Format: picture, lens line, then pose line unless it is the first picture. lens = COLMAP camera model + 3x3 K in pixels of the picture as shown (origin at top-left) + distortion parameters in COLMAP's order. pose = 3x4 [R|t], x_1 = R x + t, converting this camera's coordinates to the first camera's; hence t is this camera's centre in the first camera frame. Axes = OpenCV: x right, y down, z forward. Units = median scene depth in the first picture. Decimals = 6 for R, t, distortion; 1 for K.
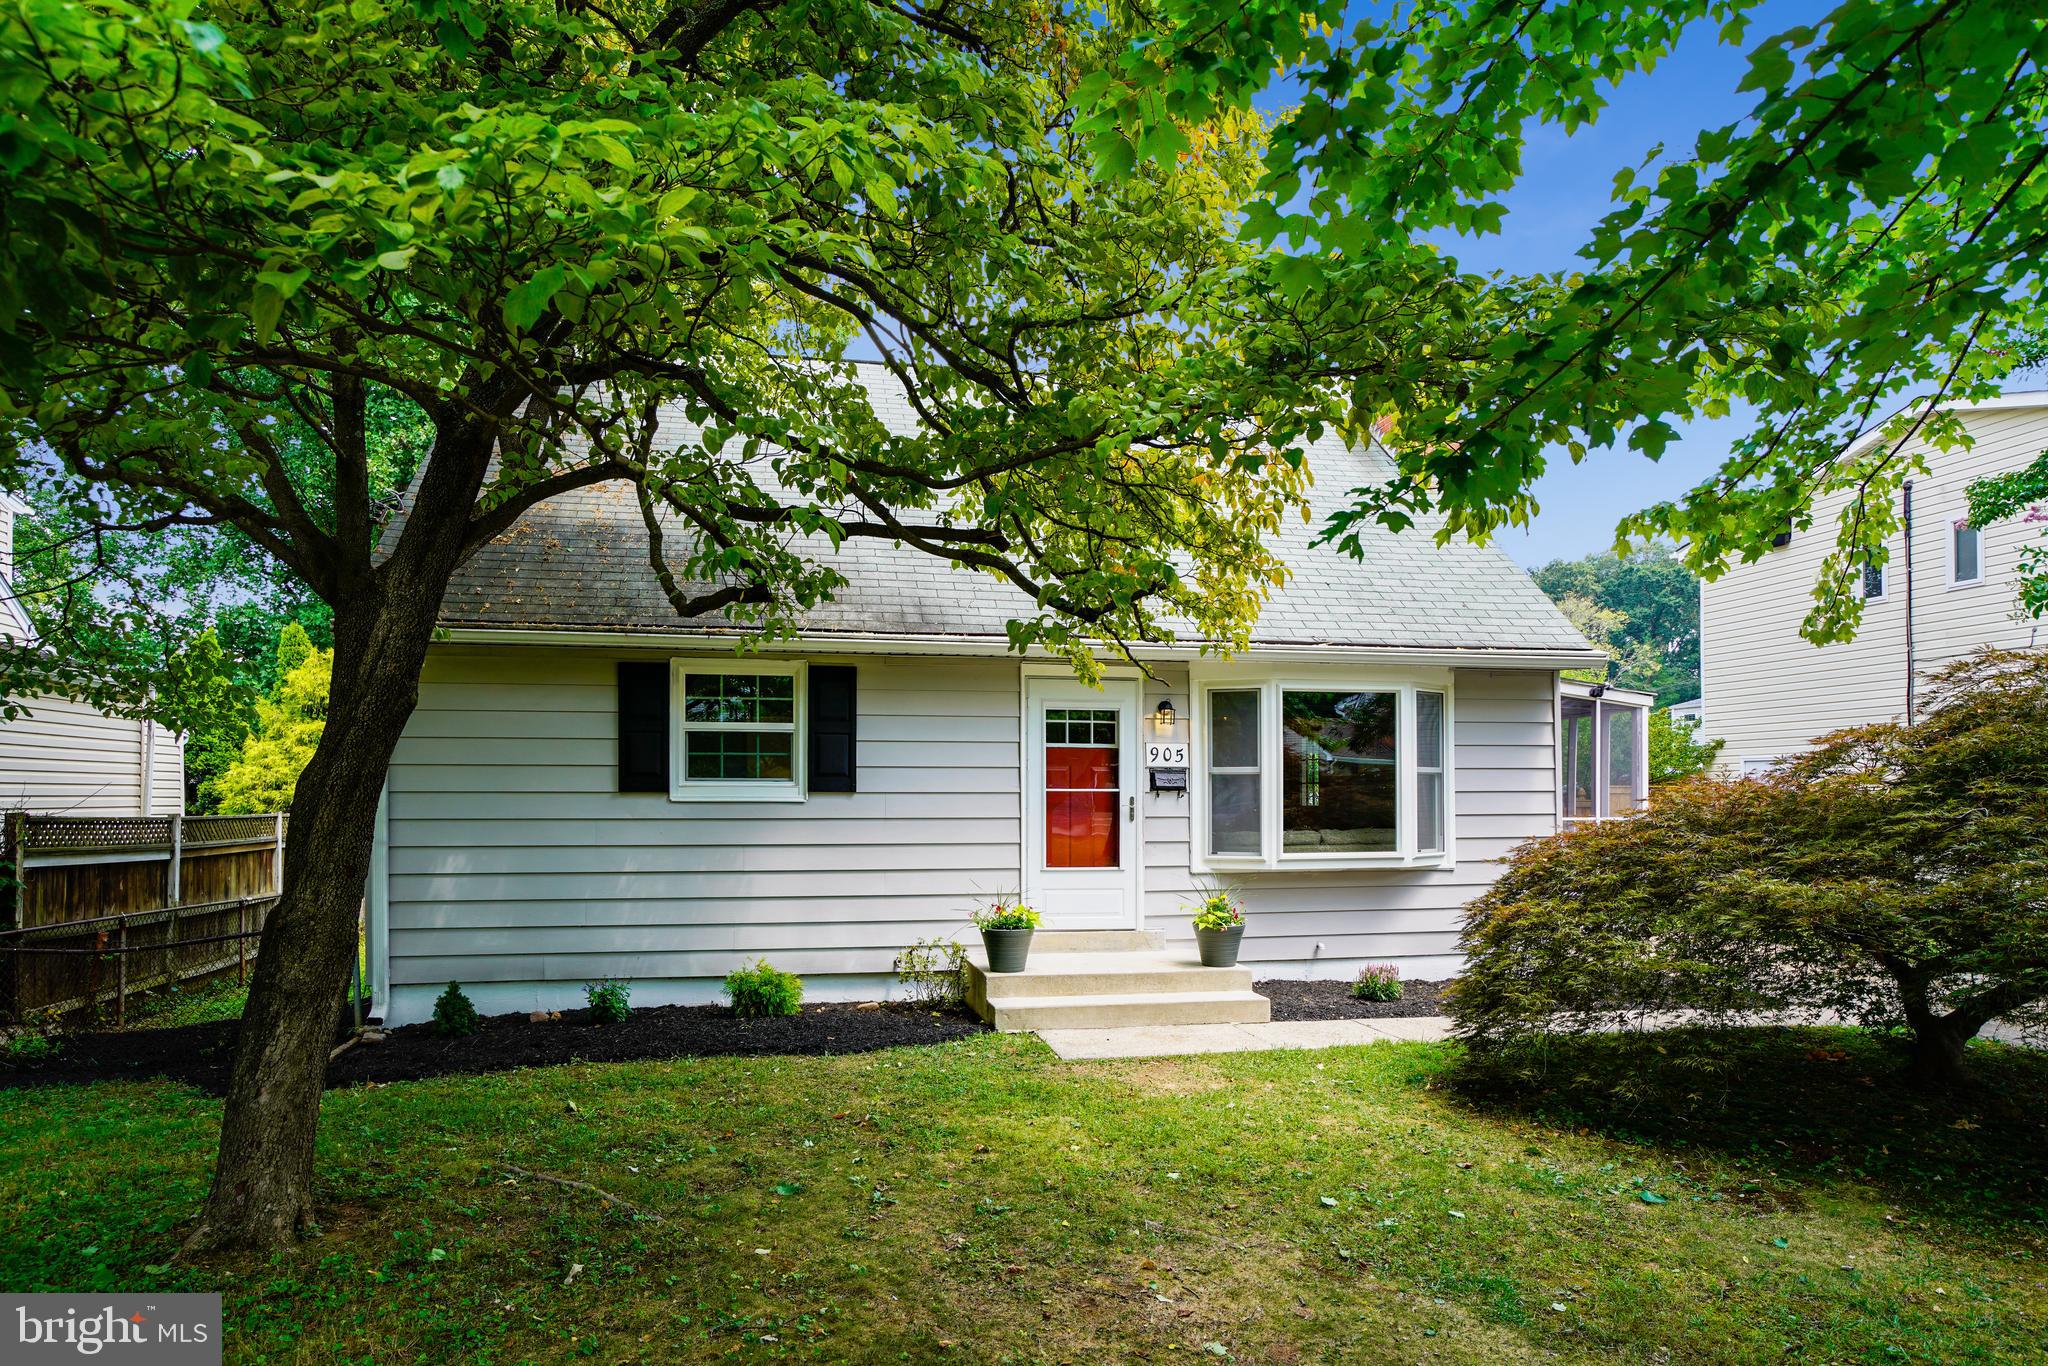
lens RADIAL K [[1181.6, 0, 993.9], [0, 1181.6, 797.4], [0, 0, 1]] dist [0.000352, 0.000173]
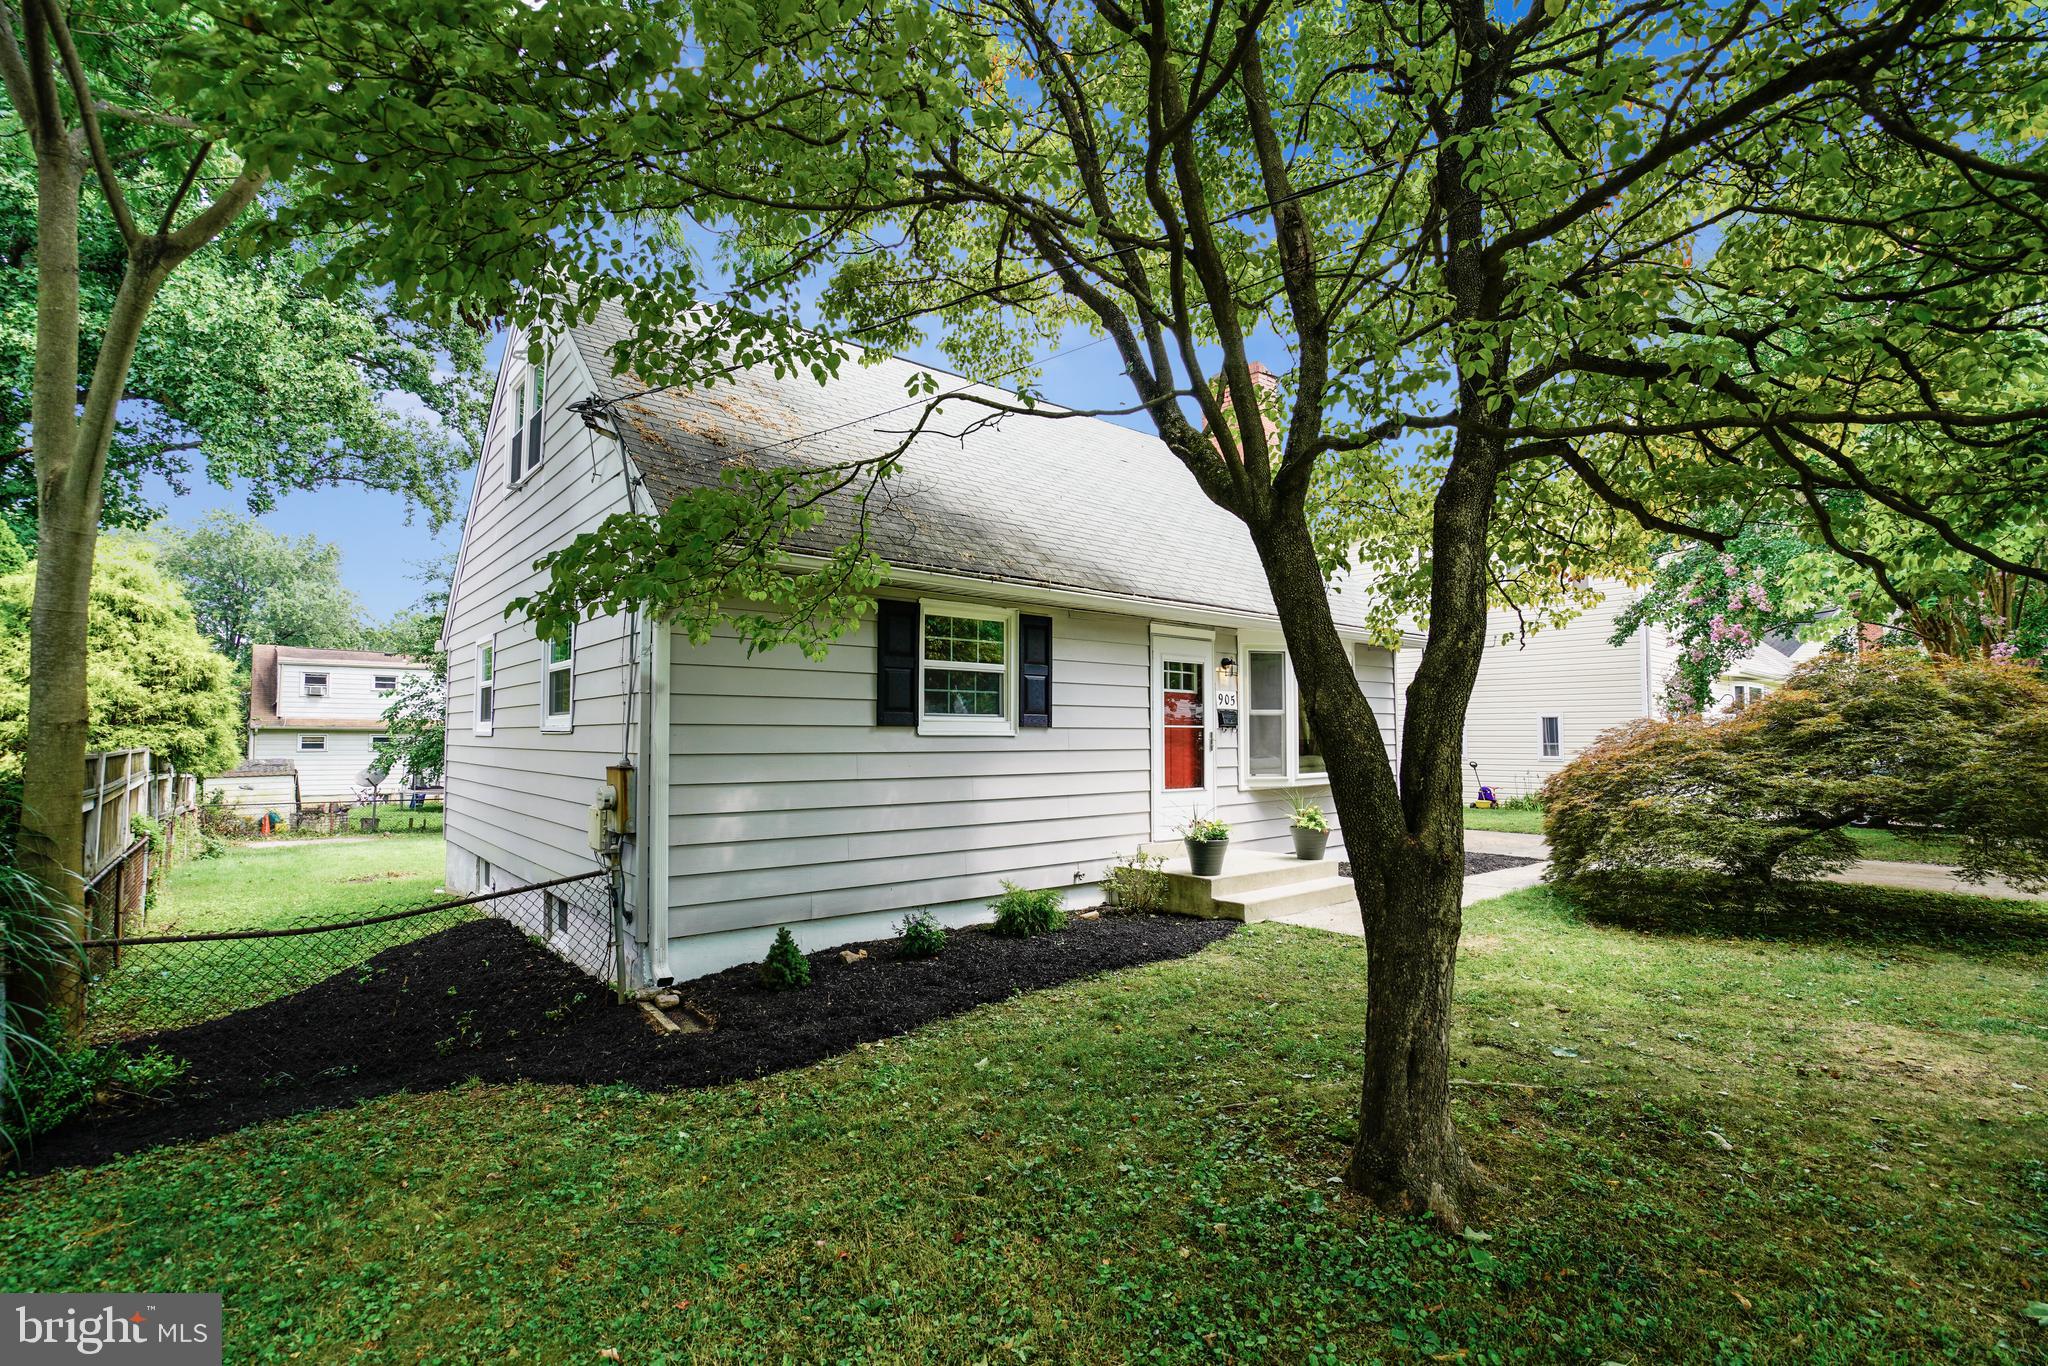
lens RADIAL K [[952.7, 0, 1021.7], [0, 952.7, 665.5], [0, 0, 1]] dist [-0.041102, 0.012664]
pose [[0.869302, 0.036481, 0.492933, -0.575233], [-0.000310, 0.997313, -0.073263, 0.003403], [-0.494281, 0.063535, 0.866978, 0.210773]]
